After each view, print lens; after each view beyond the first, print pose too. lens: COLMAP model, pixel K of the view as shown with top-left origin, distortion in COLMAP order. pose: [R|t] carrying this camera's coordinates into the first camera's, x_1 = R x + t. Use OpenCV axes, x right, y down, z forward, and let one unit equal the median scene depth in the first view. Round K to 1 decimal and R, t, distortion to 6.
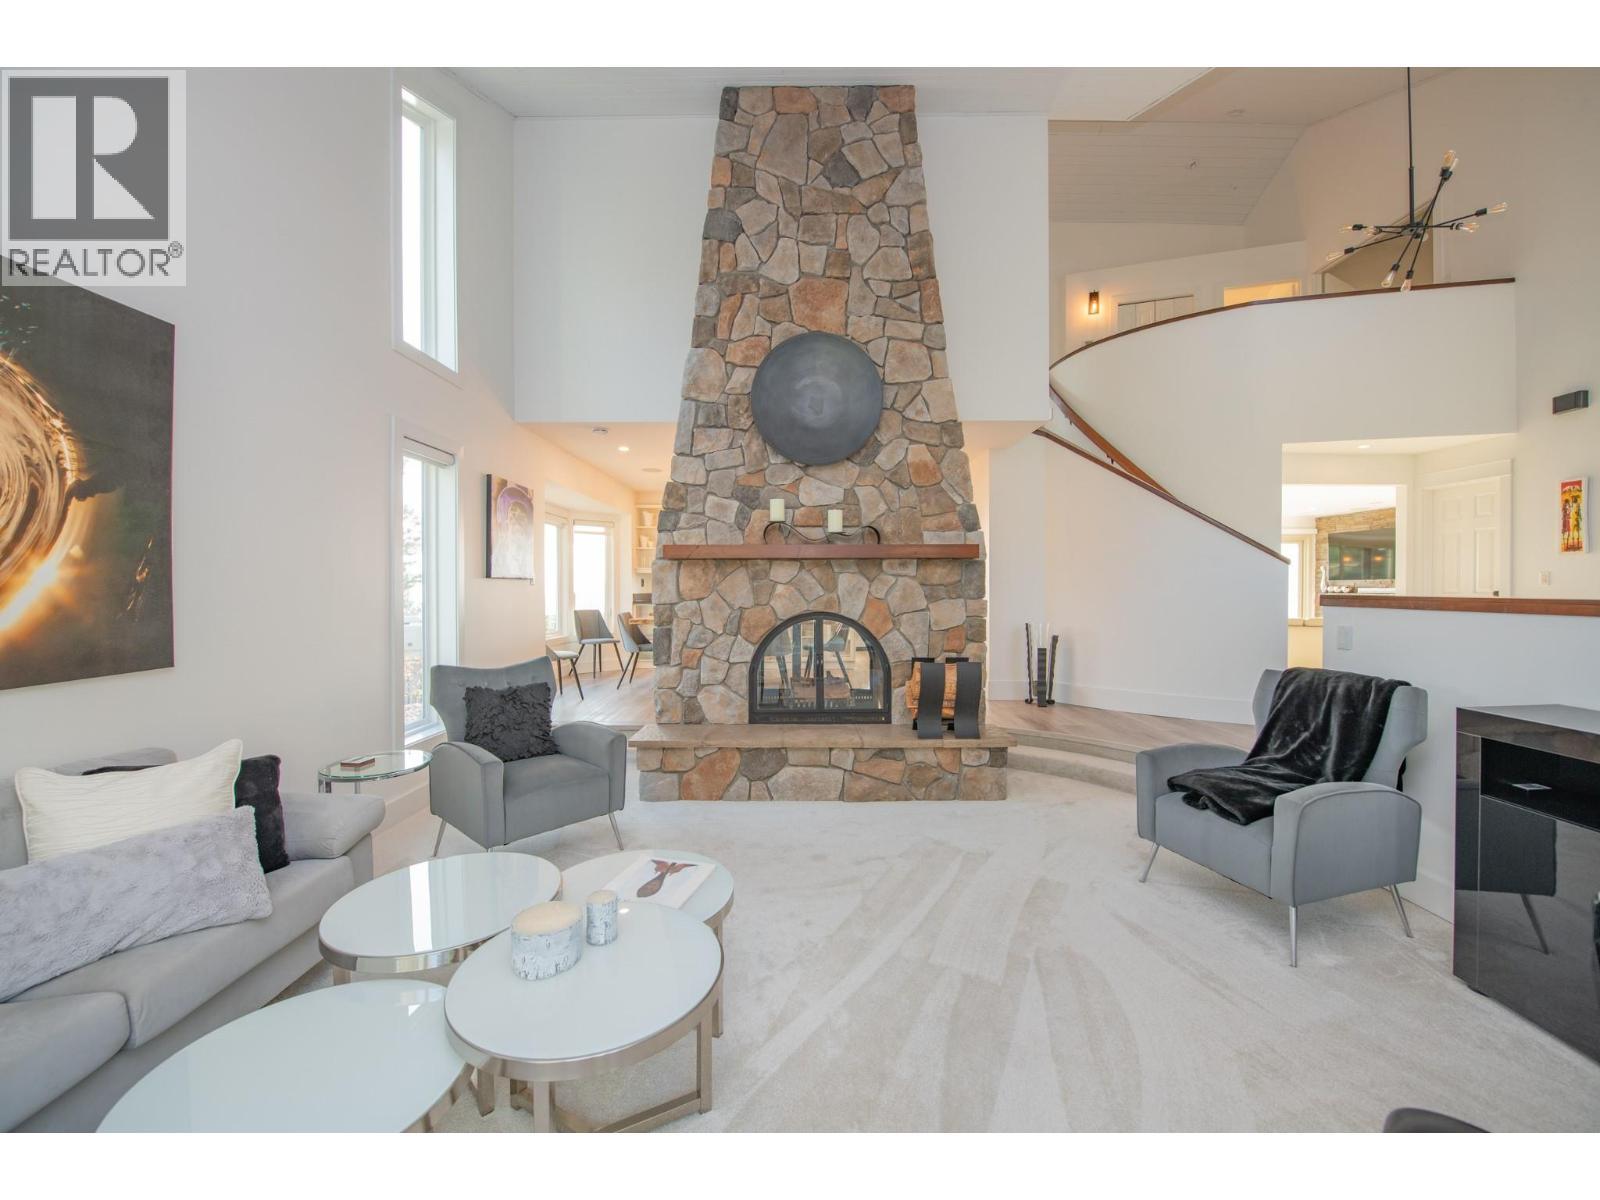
lens RADIAL K [[641.0, 0, 799.6], [0, 641.0, 595.1], [0, 0, 1]] dist [-0.011721, -0.003690]
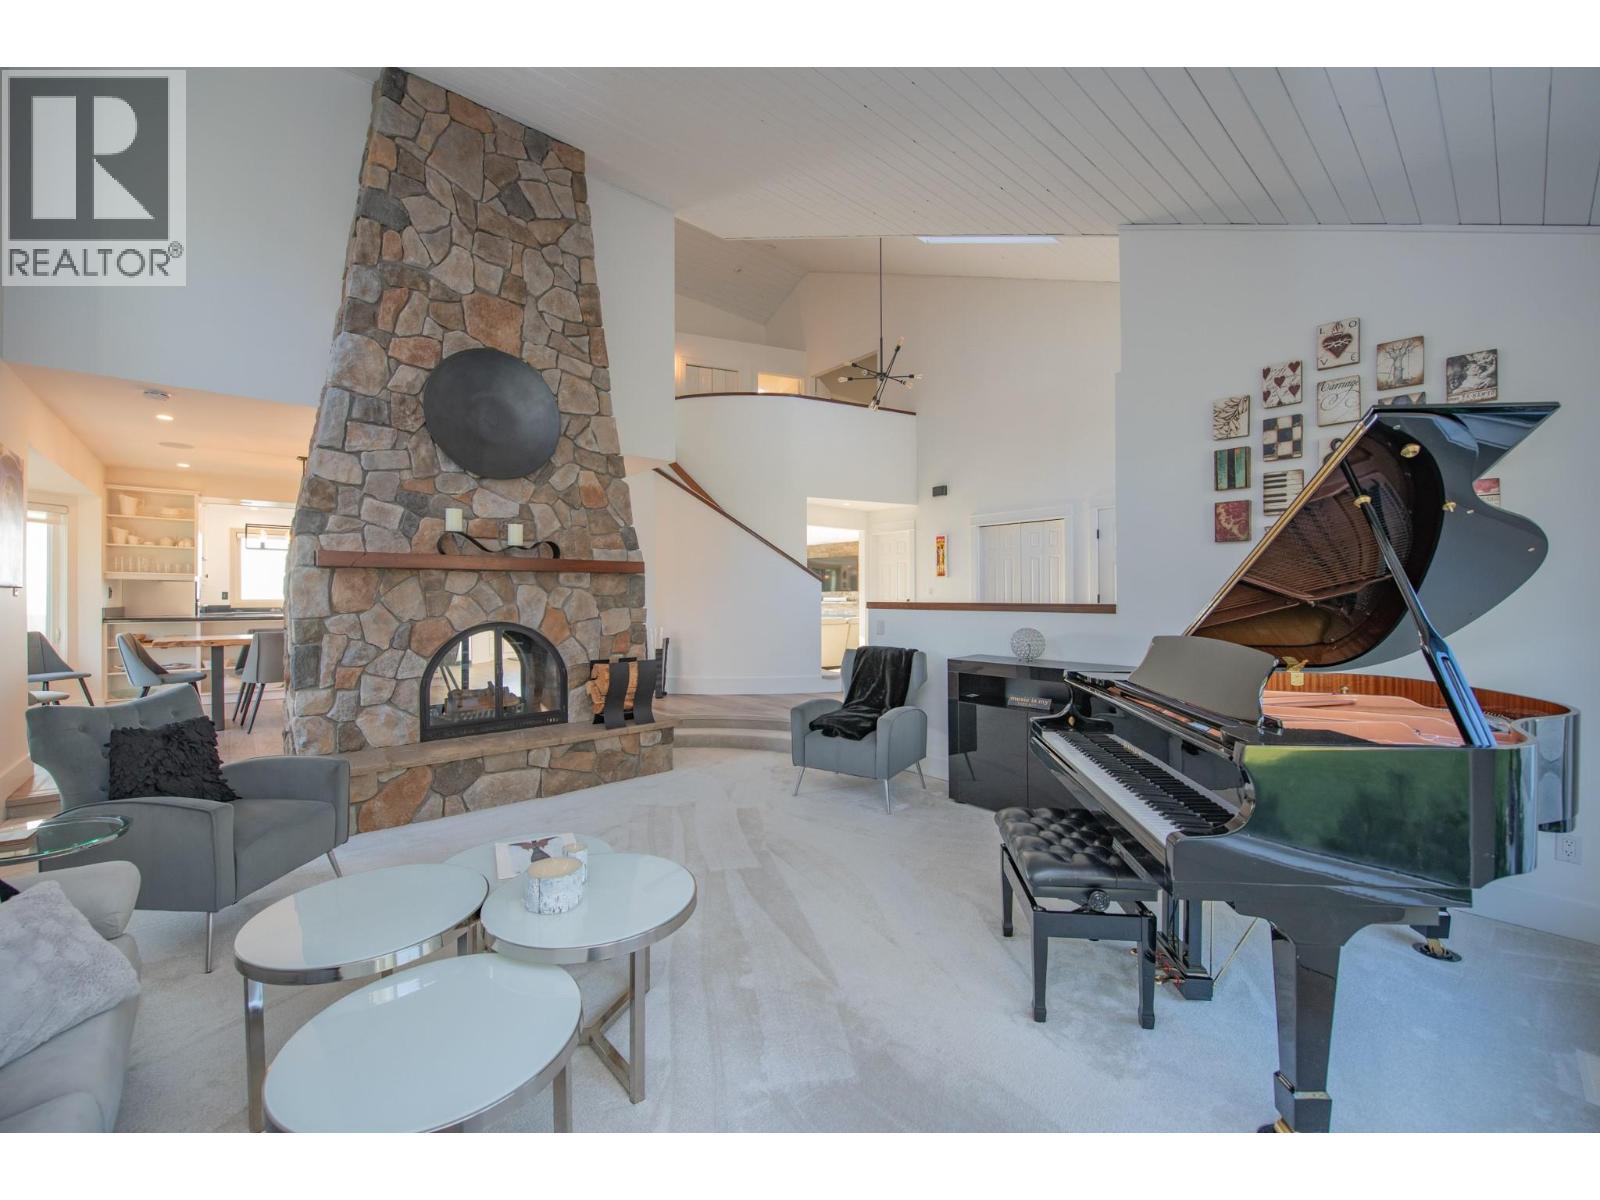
lens RADIAL K [[641.0, 0, 799.6], [0, 641.0, 595.1], [0, 0, 1]] dist [-0.011721, -0.003690]
pose [[0.744375, 0.000315, 0.667761, -0.289034], [0.010546, 0.999870, -0.012228, 0.000336], [-0.667678, 0.016144, 0.744275, -0.081354]]
